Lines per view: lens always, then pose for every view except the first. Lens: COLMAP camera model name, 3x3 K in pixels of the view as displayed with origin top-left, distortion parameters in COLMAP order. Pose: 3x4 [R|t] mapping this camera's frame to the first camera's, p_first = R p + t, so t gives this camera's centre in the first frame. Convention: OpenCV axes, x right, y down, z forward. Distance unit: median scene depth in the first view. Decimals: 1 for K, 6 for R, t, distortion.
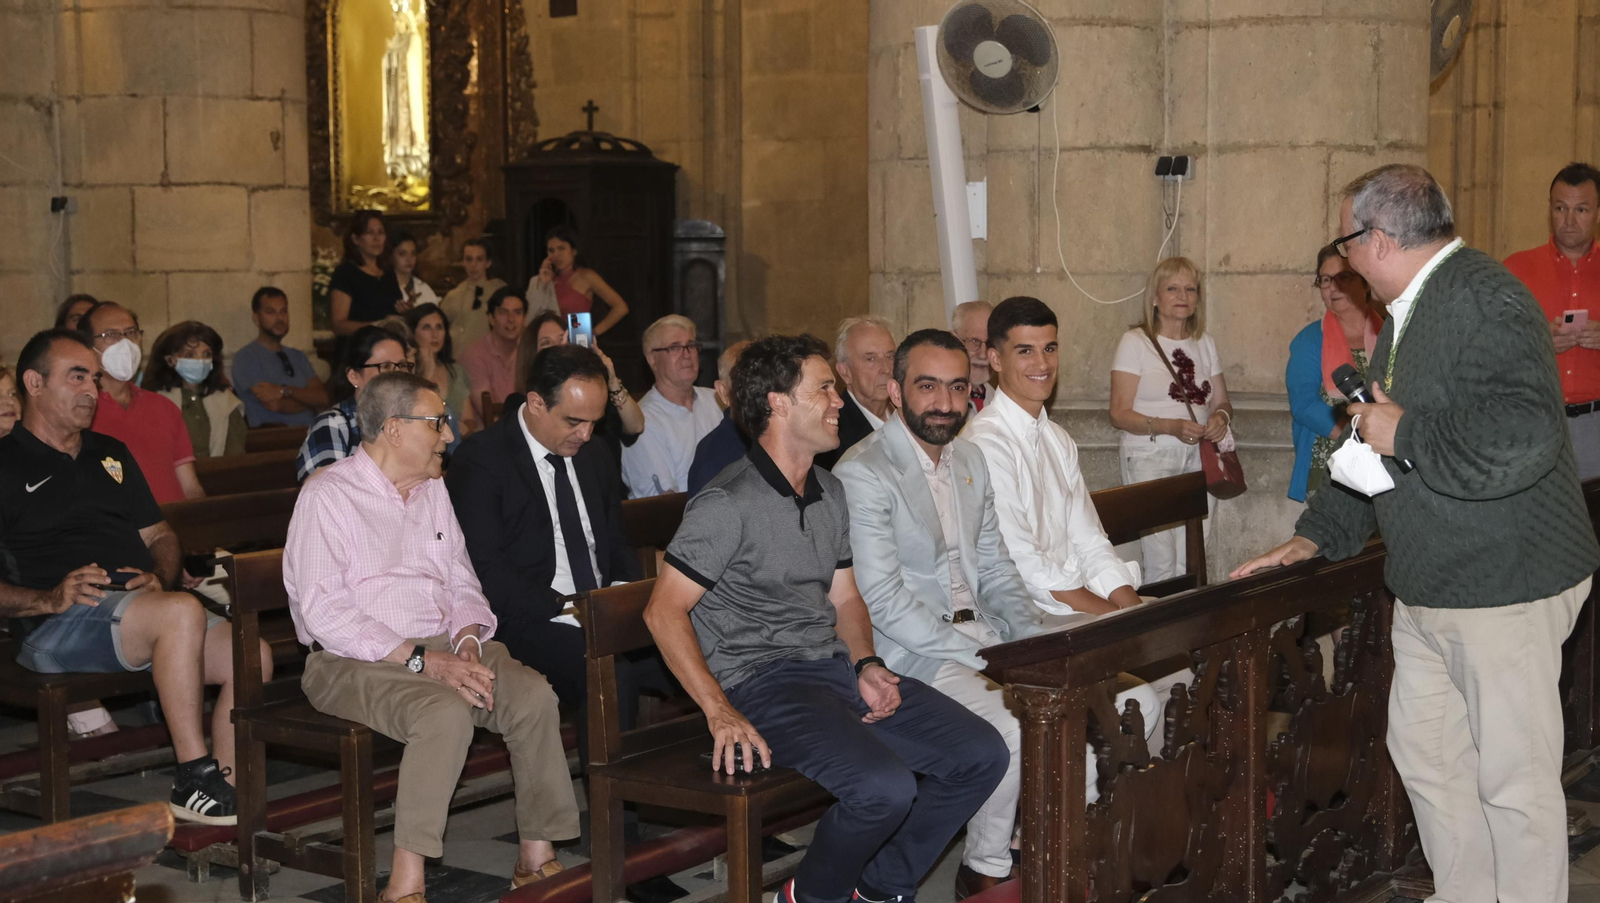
lens RADIAL K [[2300.2, 0, 807.3], [0, 2300.2, 456.7], [0, 0, 1]] dist [0.010500, 0.000000]
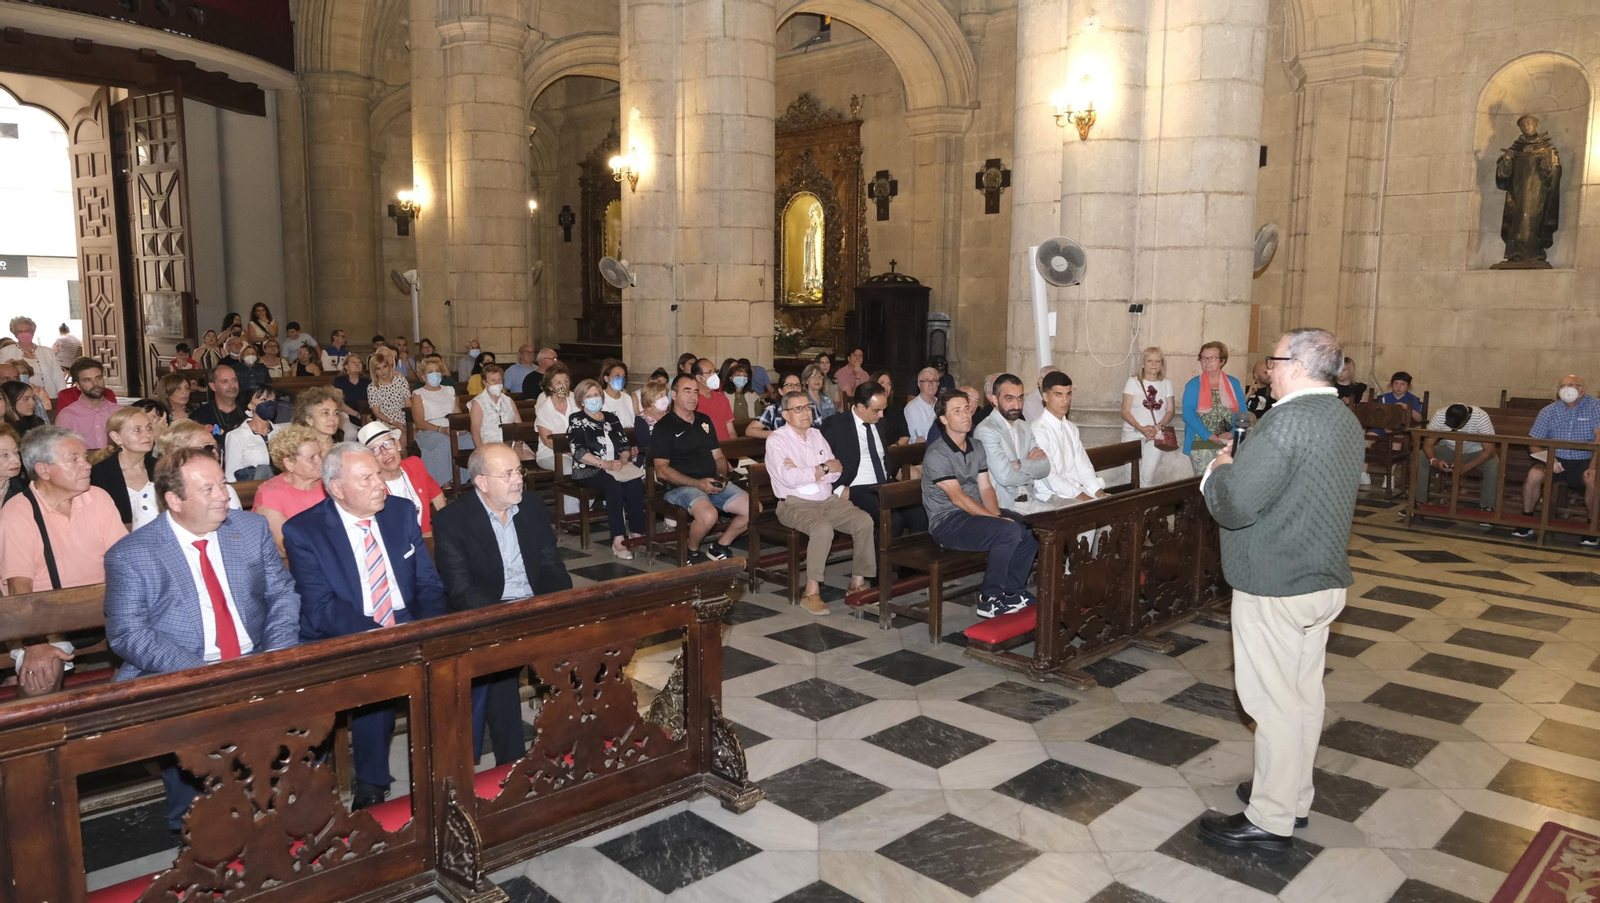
lens RADIAL K [[1083.3, 0, 811.2], [0, 1083.3, 439.1], [0, 0, 1]] dist [-0.033411, 0.019319]
pose [[0.985624, 0.037599, -0.164717, 0.017408], [-0.031857, 0.998794, 0.037368, -0.023304], [0.165924, -0.031584, 0.985633, -0.149267]]
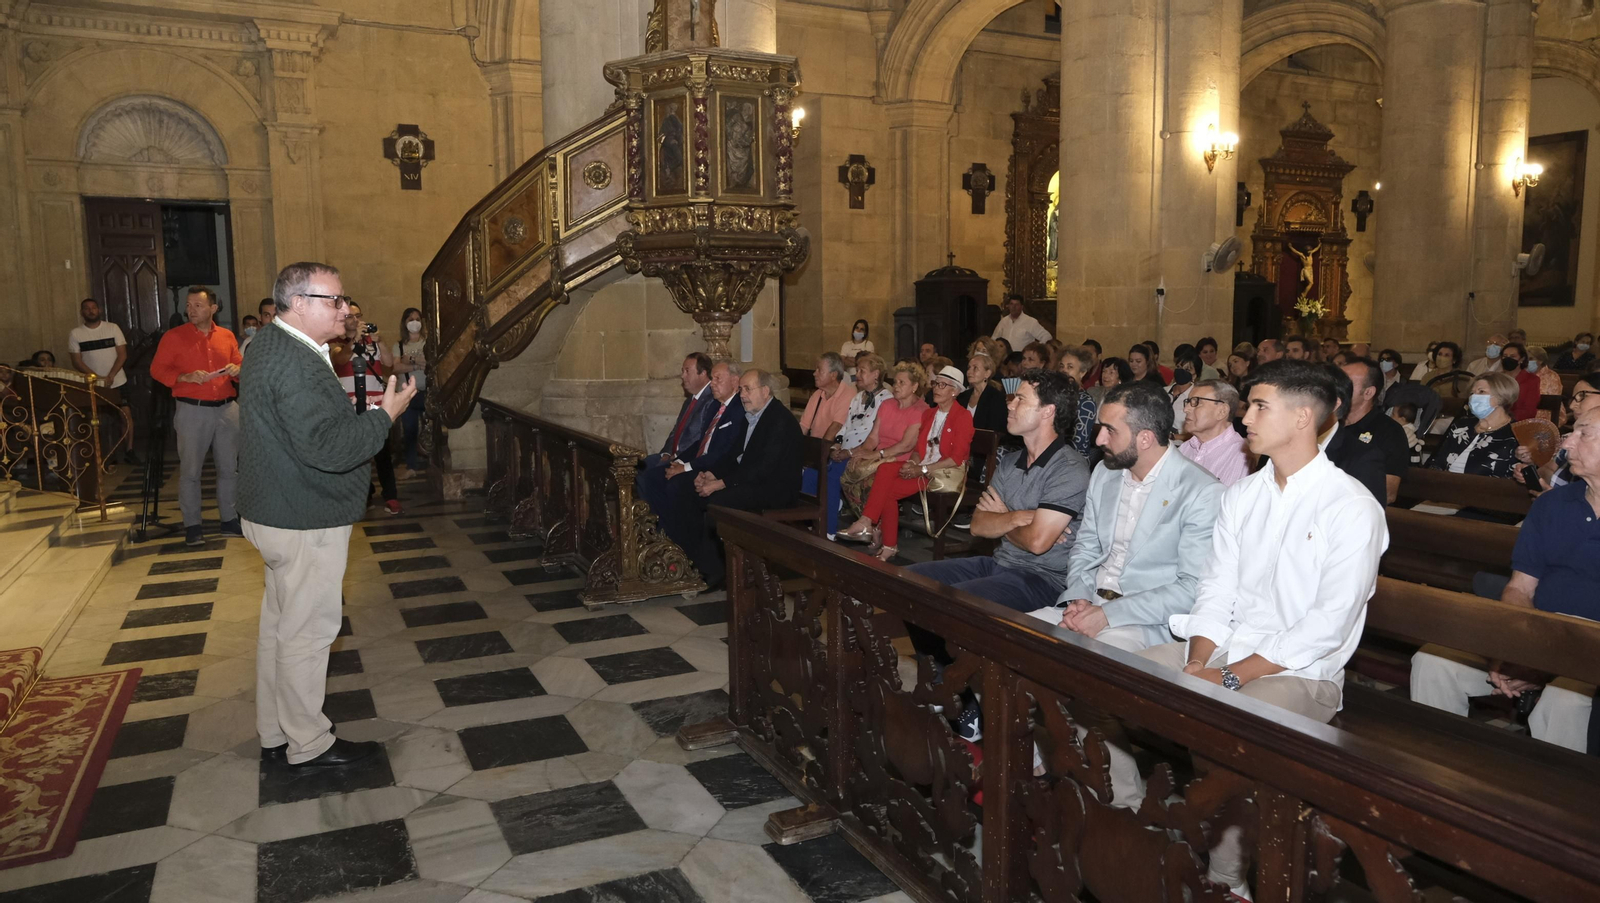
lens RADIAL K [[1083.3, 0, 807.3], [0, 1083.3, 455.3], [0, 0, 1]] dist [-0.033411, 0.019319]
pose [[-0.471918, 0.118916, -0.873586, 0.435503], [-0.068208, 0.982968, 0.170652, -0.068175], [0.879000, 0.140119, -0.455769, 0.703675]]
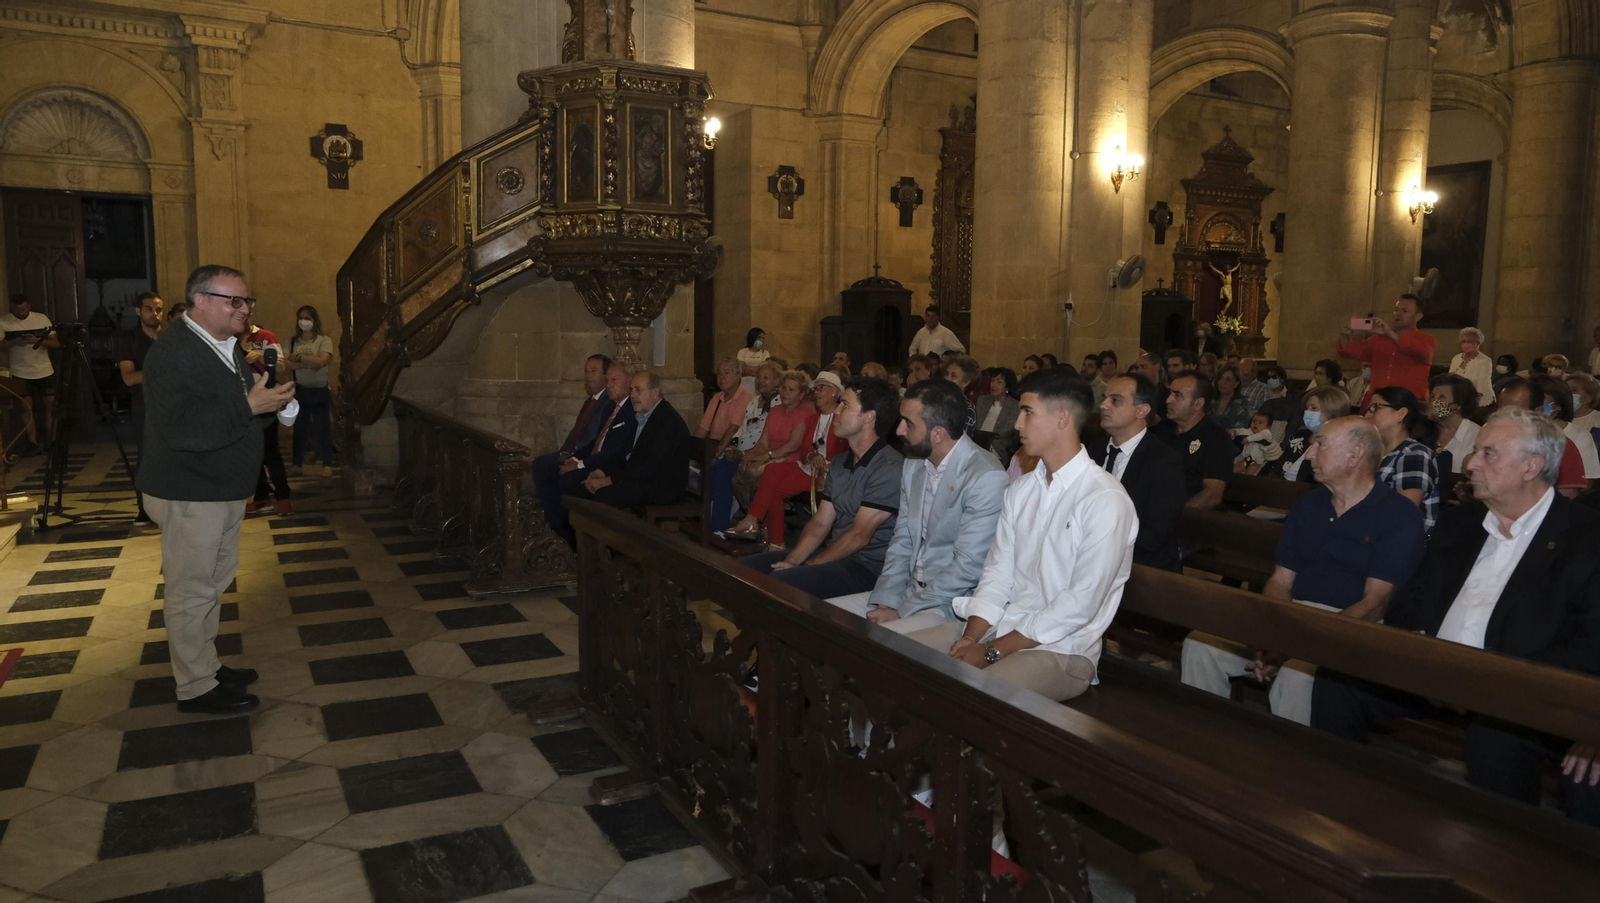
lens RADIAL K [[1083.3, 0, 808.0], [0, 1083.3, 456.1], [0, 0, 1]] dist [-0.033411, 0.019319]
pose [[-0.434182, 0.106532, -0.894504, 0.445322], [-0.091236, 0.982676, 0.161318, -0.073455], [0.896193, 0.151653, -0.416941, 0.763437]]
